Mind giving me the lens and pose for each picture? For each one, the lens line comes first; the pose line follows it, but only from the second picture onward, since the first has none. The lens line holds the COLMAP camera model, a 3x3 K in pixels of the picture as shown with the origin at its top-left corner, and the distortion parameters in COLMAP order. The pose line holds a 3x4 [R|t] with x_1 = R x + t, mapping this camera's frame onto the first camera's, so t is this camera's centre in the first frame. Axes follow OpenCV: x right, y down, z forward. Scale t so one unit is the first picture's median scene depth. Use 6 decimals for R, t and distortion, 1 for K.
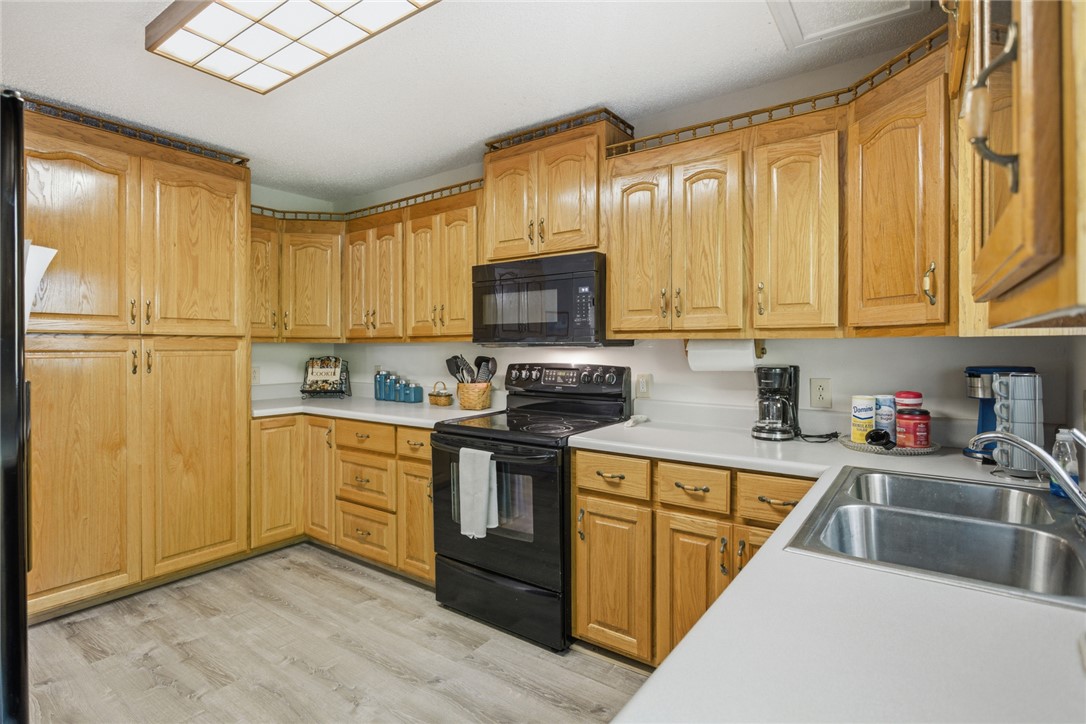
lens RADIAL K [[529.7, 0, 551.1], [0, 529.7, 357.1], [0, 0, 1]] dist [-0.000545, 0.000464]
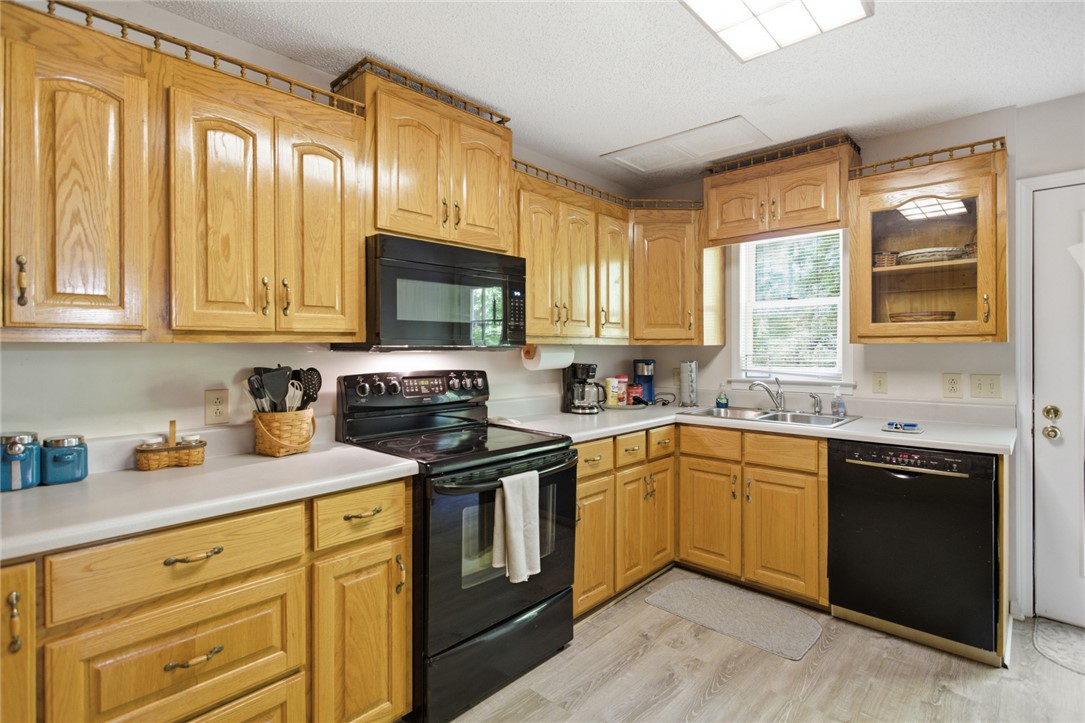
lens RADIAL K [[529.3, 0, 549.5], [0, 529.3, 350.9], [0, 0, 1]] dist [-0.000545, 0.000464]
pose [[0.133092, -0.002654, 0.991100, -0.791999], [0.021991, 0.999758, -0.000276, -0.014610], [-0.990860, 0.021832, 0.133119, 0.692887]]
